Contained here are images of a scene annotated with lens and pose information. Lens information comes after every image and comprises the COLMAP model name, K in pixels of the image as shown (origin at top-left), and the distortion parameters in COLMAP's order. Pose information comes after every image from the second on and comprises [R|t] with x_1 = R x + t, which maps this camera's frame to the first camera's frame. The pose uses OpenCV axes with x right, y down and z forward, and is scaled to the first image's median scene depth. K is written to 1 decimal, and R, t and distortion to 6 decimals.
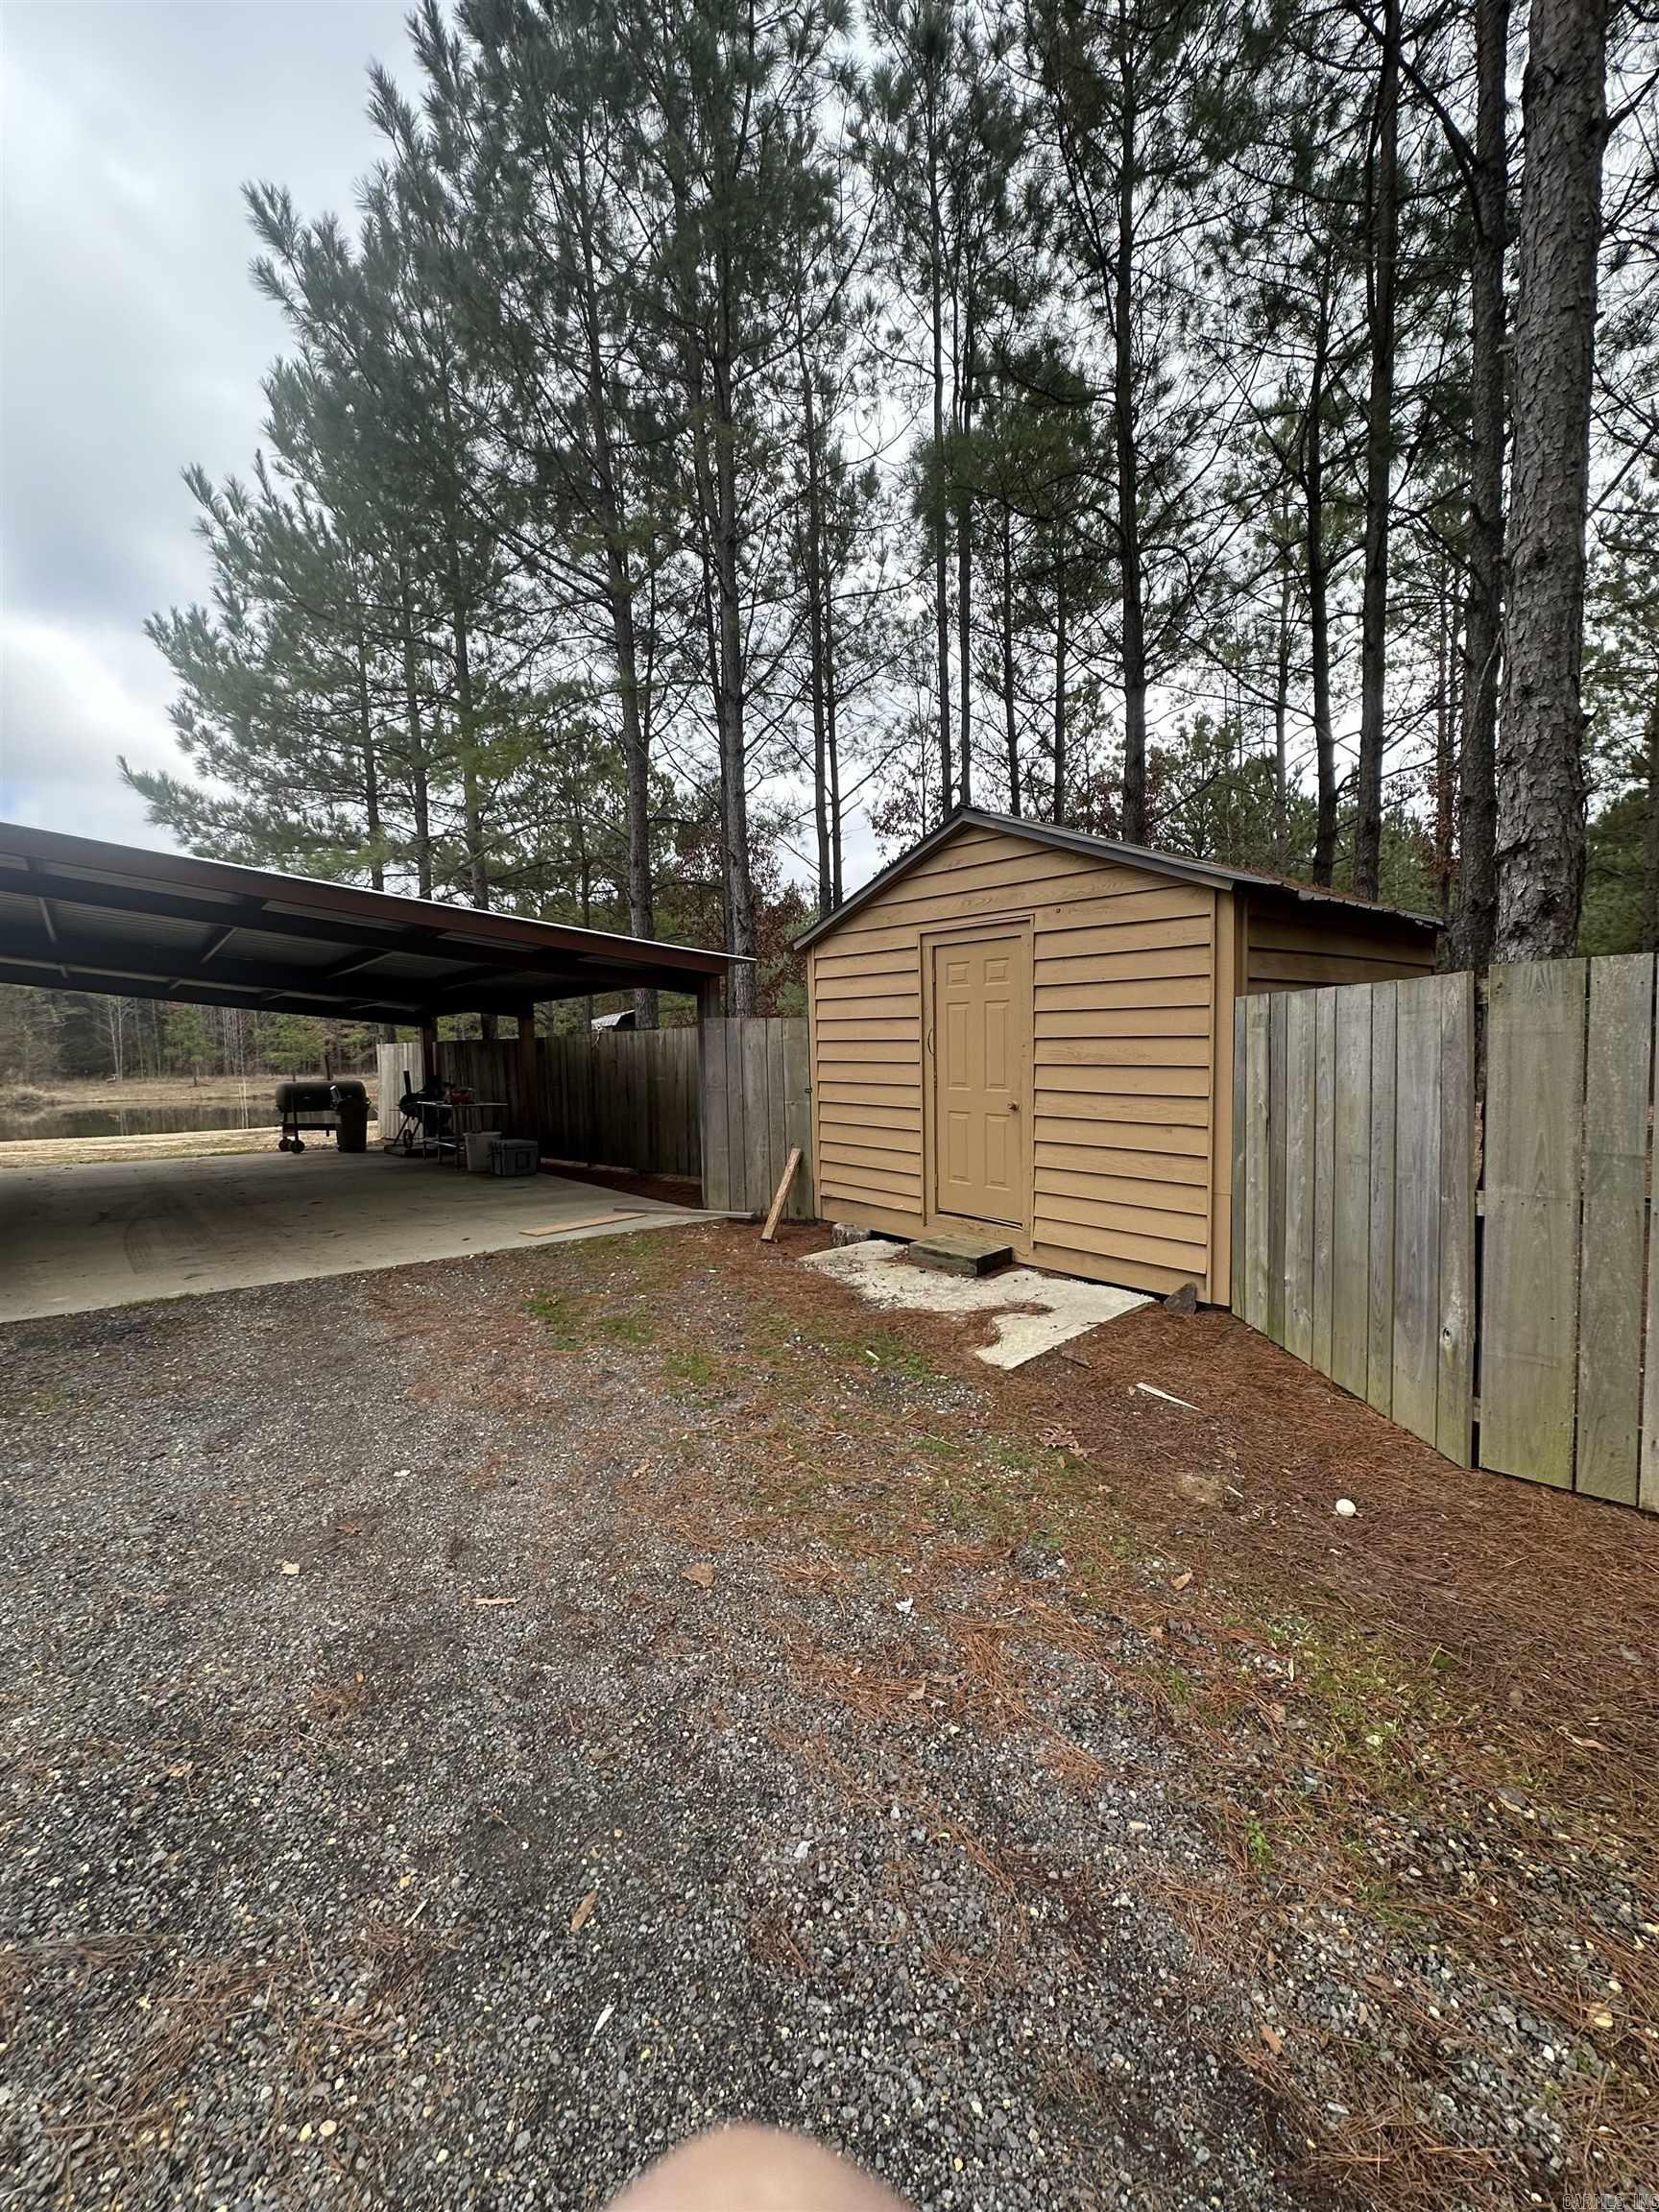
lens RADIAL K [[881.9, 0, 826.6], [0, 881.9, 1107.0], [0, 0, 1]] dist [-0.003730, 0.000001]
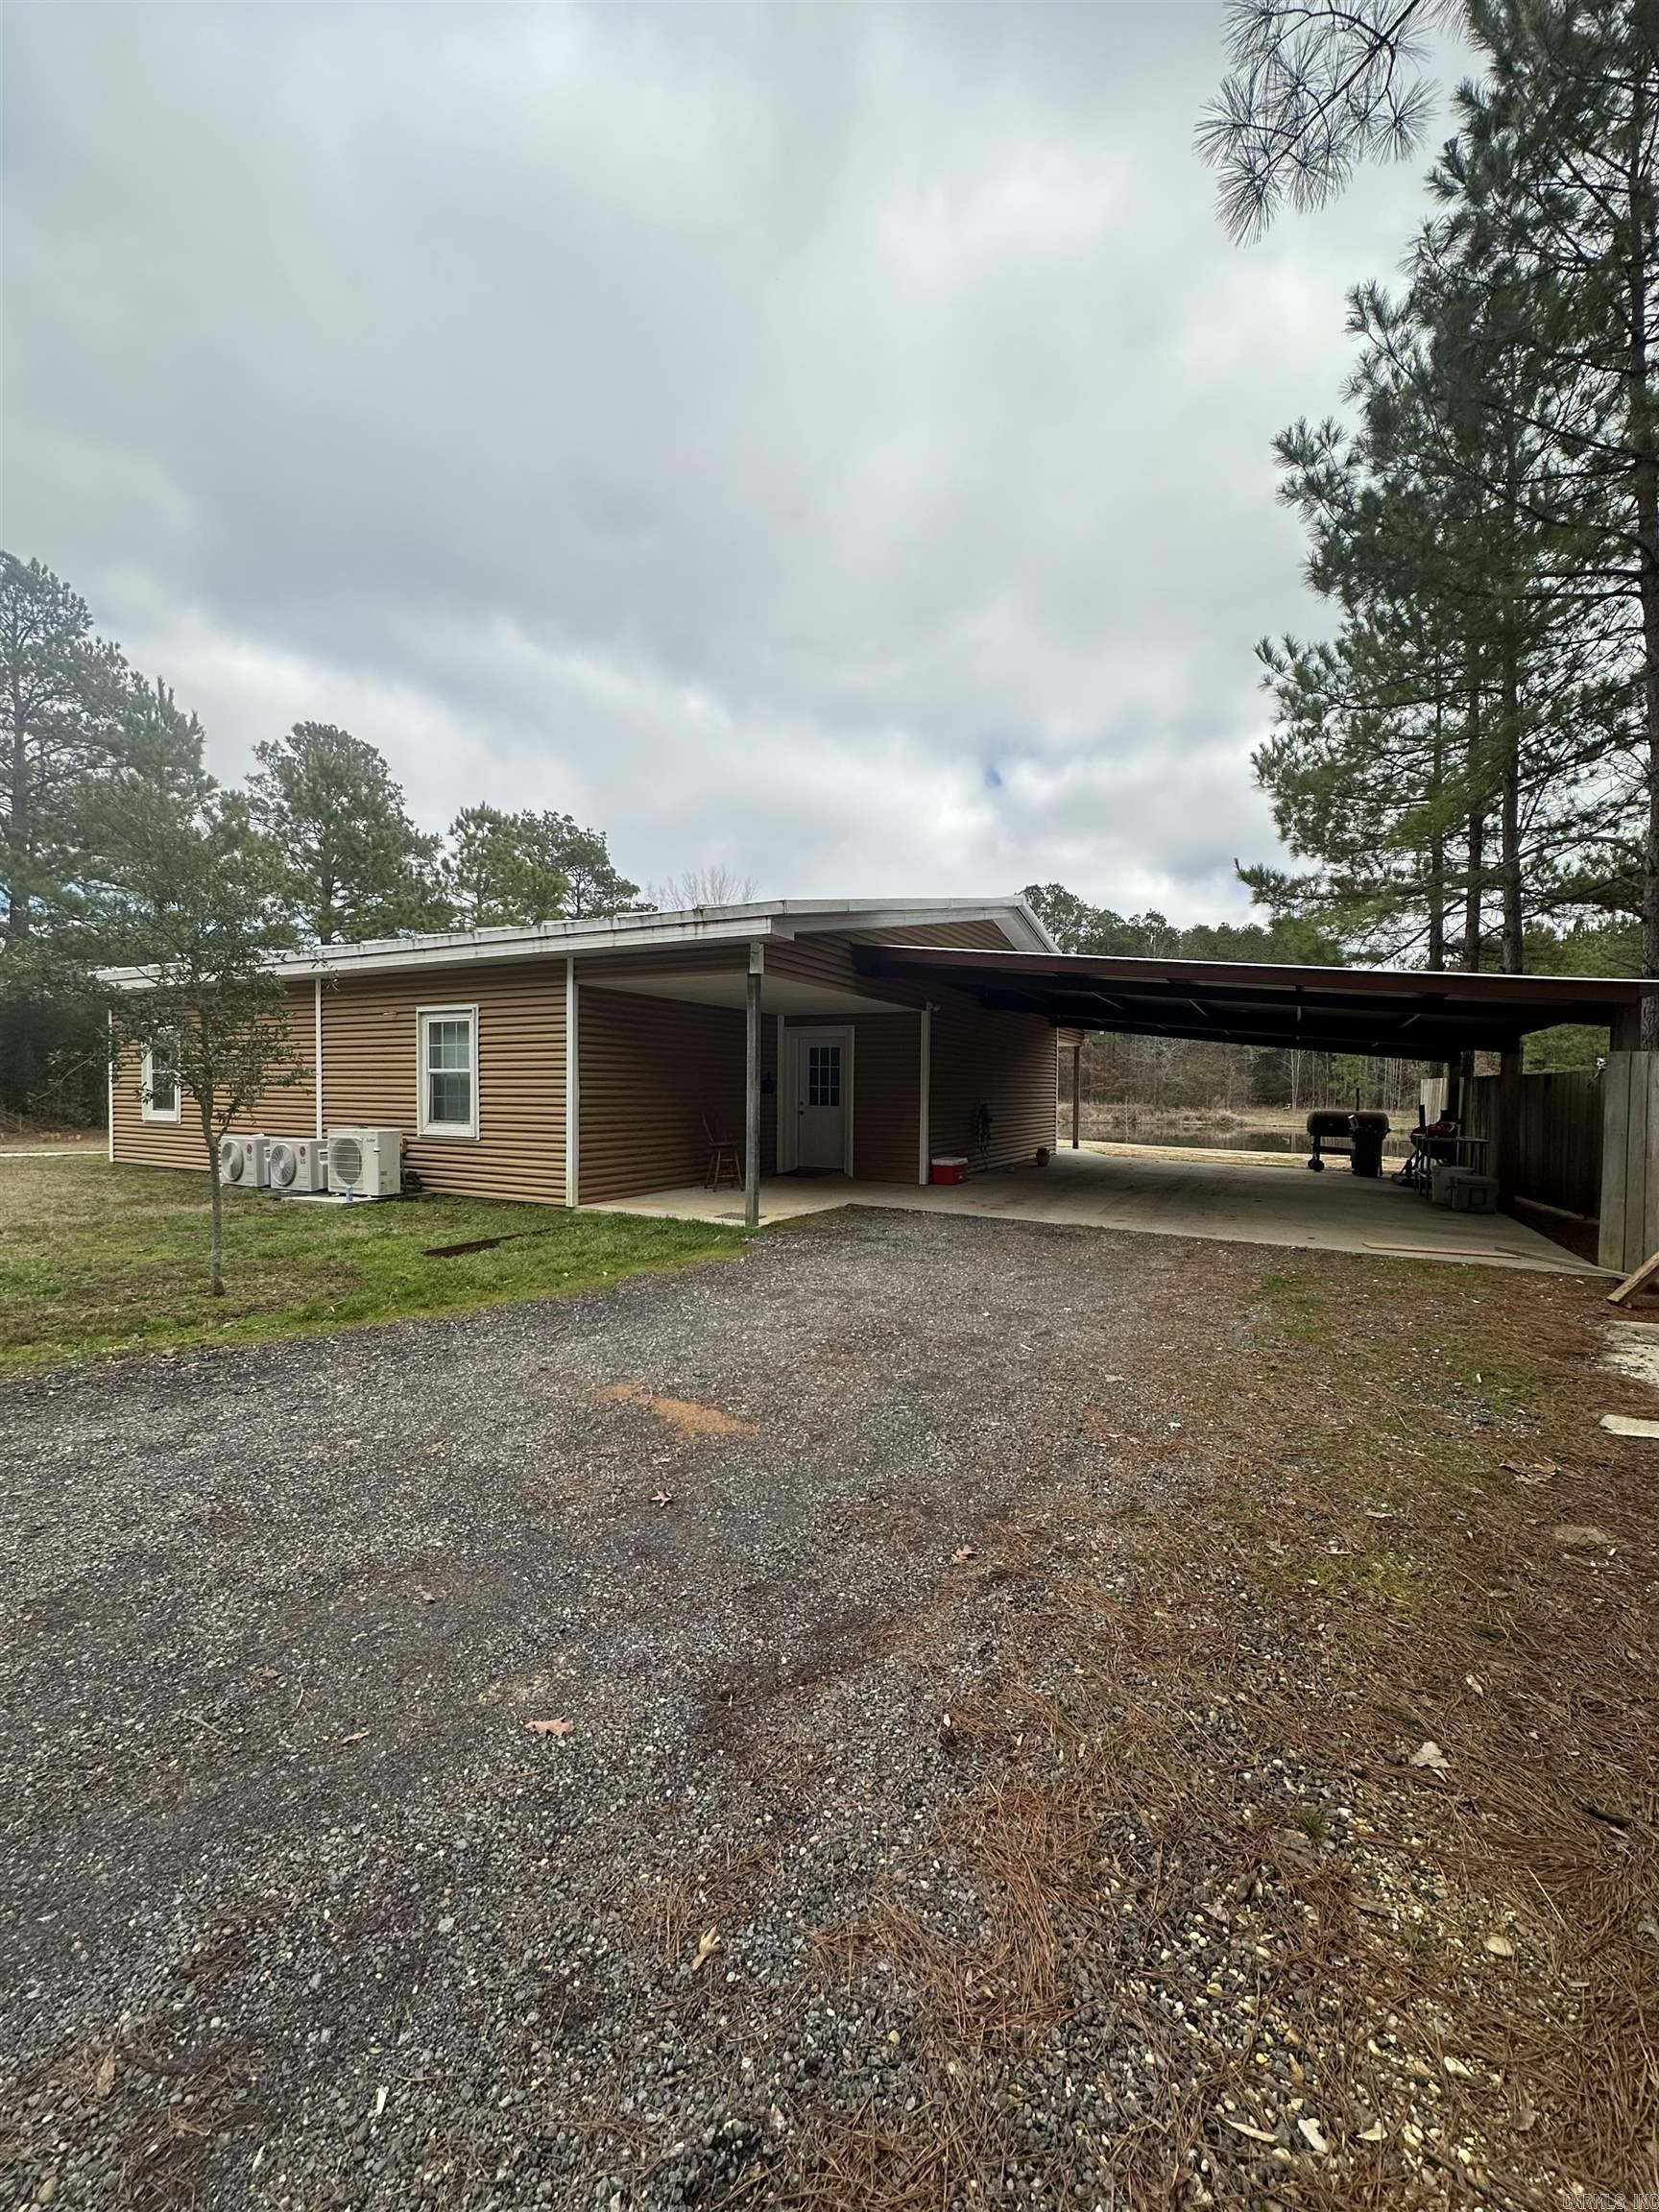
lens RADIAL K [[881.9, 0, 811.8], [0, 881.9, 1096.3], [0, 0, 1]] dist [-0.003730, 0.000001]
pose [[0.354753, 0.031708, -0.934422, 0.462042], [-0.081397, 0.996677, 0.002918, 0.008461], [0.931410, 0.075024, 0.356155, -0.076014]]
